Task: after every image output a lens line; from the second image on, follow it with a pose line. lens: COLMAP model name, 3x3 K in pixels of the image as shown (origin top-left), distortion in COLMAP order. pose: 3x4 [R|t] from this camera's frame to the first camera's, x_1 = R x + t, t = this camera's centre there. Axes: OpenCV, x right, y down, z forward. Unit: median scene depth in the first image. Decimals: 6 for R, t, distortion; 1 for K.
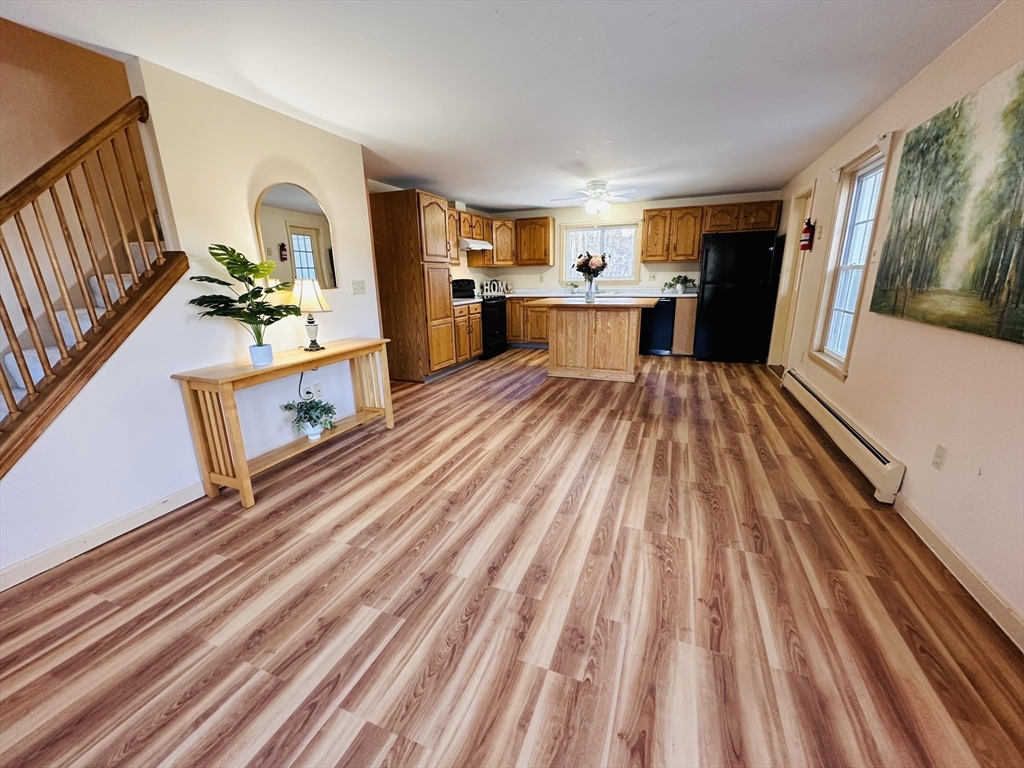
lens RADIAL K [[407.7, 0, 512.0], [0, 407.7, 384.0], [0, 0, 1]] dist [-0.003203, 0.000668]
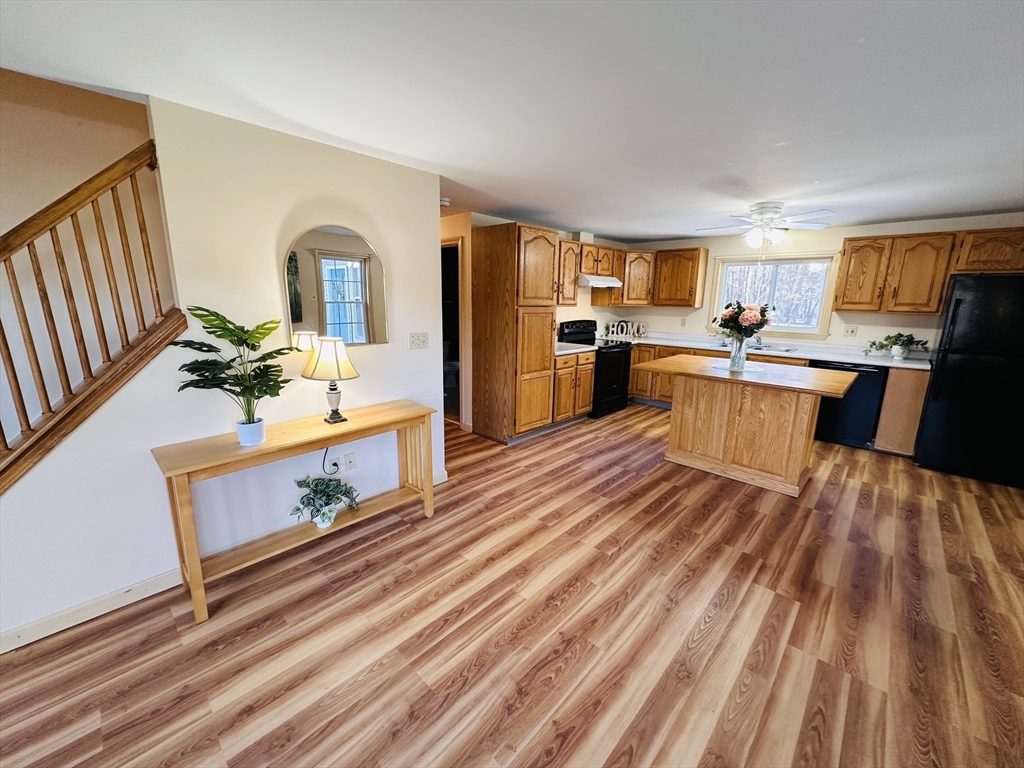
lens RADIAL K [[407.7, 0, 512.0], [0, 407.7, 384.0], [0, 0, 1]] dist [-0.003203, 0.000668]
pose [[0.930211, 0.109650, -0.350263, 0.095002], [-0.127308, 0.991476, -0.027717, -0.130365], [0.344238, 0.070373, 0.936241, 0.245828]]
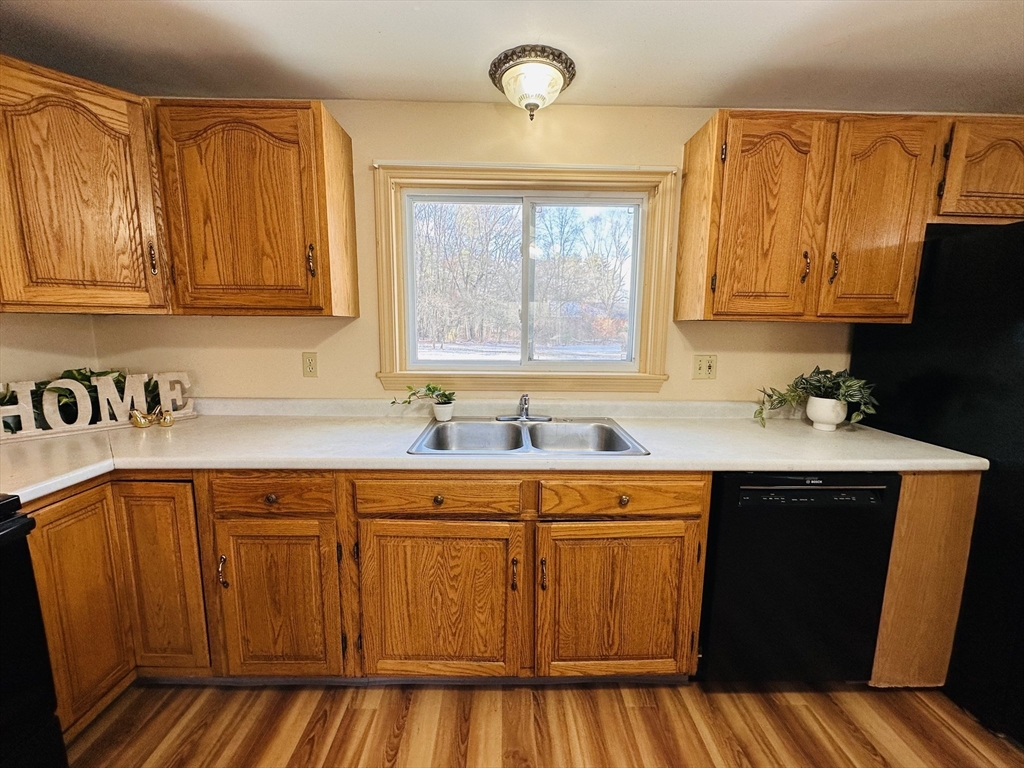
lens RADIAL K [[407.7, 0, 512.0], [0, 407.7, 384.0], [0, 0, 1]] dist [-0.003203, 0.000668]
pose [[0.919170, -0.027406, 0.392905, 0.161249], [0.075080, 0.991475, -0.106487, -0.378359], [-0.386638, 0.127379, 0.913393, 1.292195]]
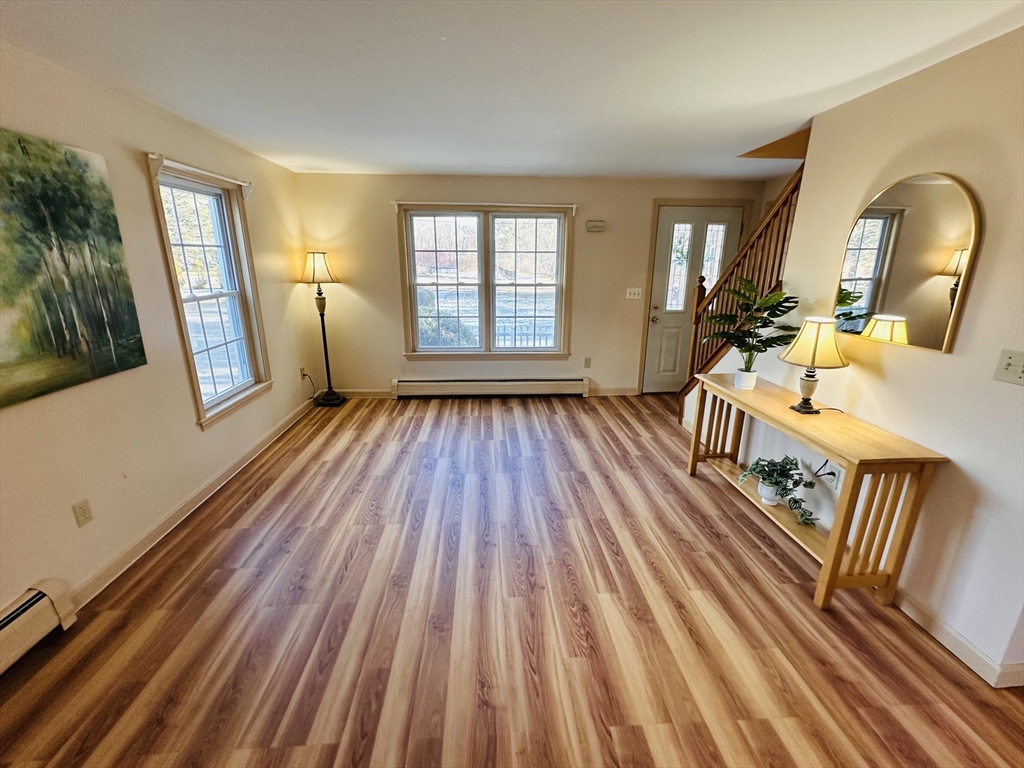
lens RADIAL K [[433.8, 0, 512.0], [0, 433.8, 384.0], [0, 0, 1]] dist [-0.002193, 0.000172]
pose [[-0.901835, 0.134551, -0.410596, 0.231749], [-0.100339, 0.859084, 0.501904, -0.340272], [0.420268, 0.493833, -0.761251, 0.976317]]
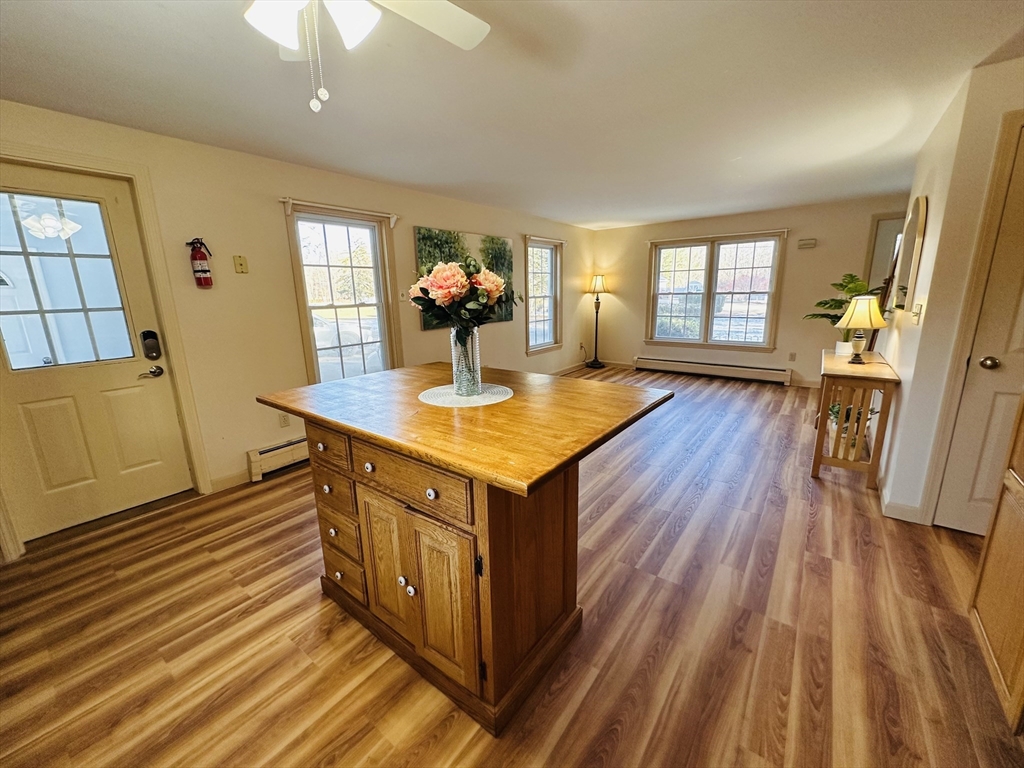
lens RADIAL K [[407.7, 0, 512.0], [0, 407.7, 384.0], [0, 0, 1]] dist [-0.003203, 0.000668]
pose [[-0.963717, -0.017476, 0.266354, 0.072834], [0.109266, 0.884594, 0.453380, -0.444981], [-0.243539, 0.466034, -0.850589, 1.551376]]
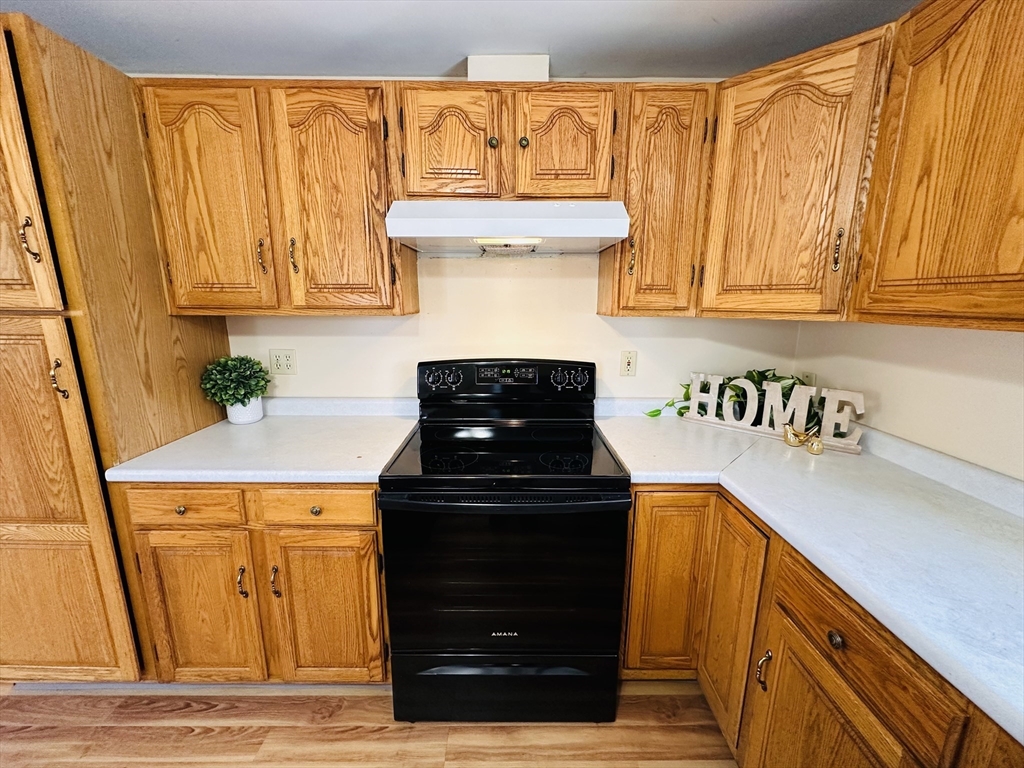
lens RADIAL K [[407.7, 0, 512.0], [0, 407.7, 384.0], [0, 0, 1]] dist [-0.003203, 0.000668]
pose [[0.385430, 0.208670, -0.898833, 0.200966], [-0.253989, 0.960458, 0.114063, -0.439294], [0.887092, 0.184331, 0.423189, 1.433371]]
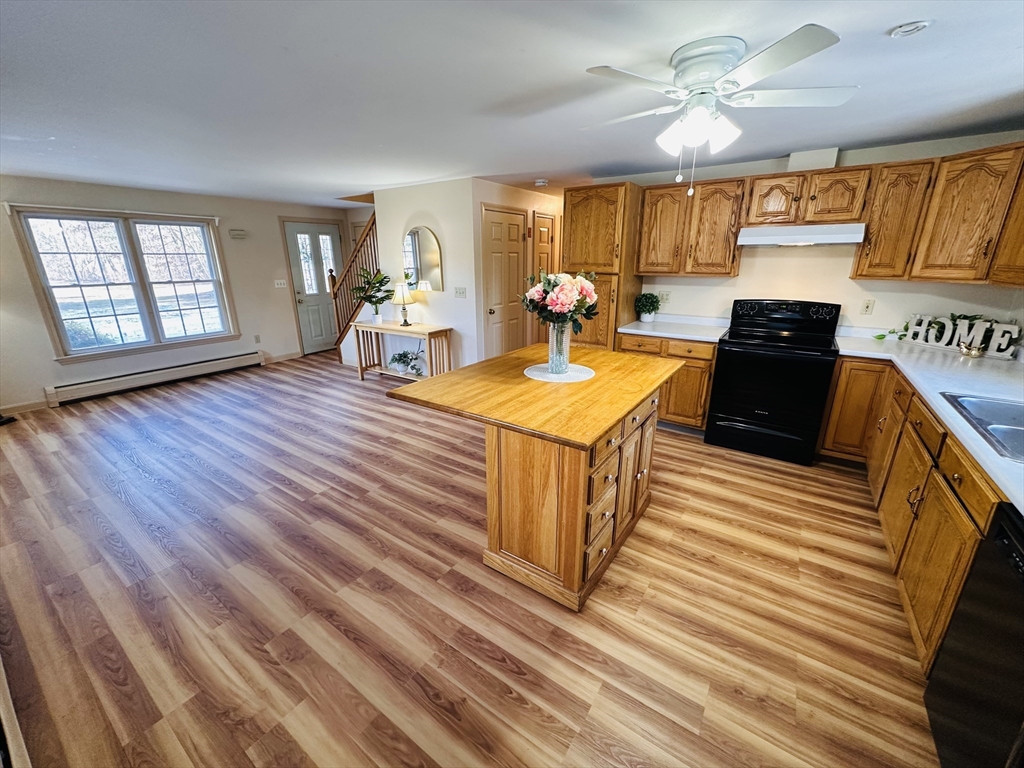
lens RADIAL K [[407.7, 0, 512.0], [0, 407.7, 384.0], [0, 0, 1]] dist [-0.003203, 0.000668]
pose [[-0.211816, 0.310583, -0.926646, 0.774705], [-0.247297, 0.900270, 0.358271, -0.419860], [0.945504, 0.305045, -0.113885, 1.214895]]
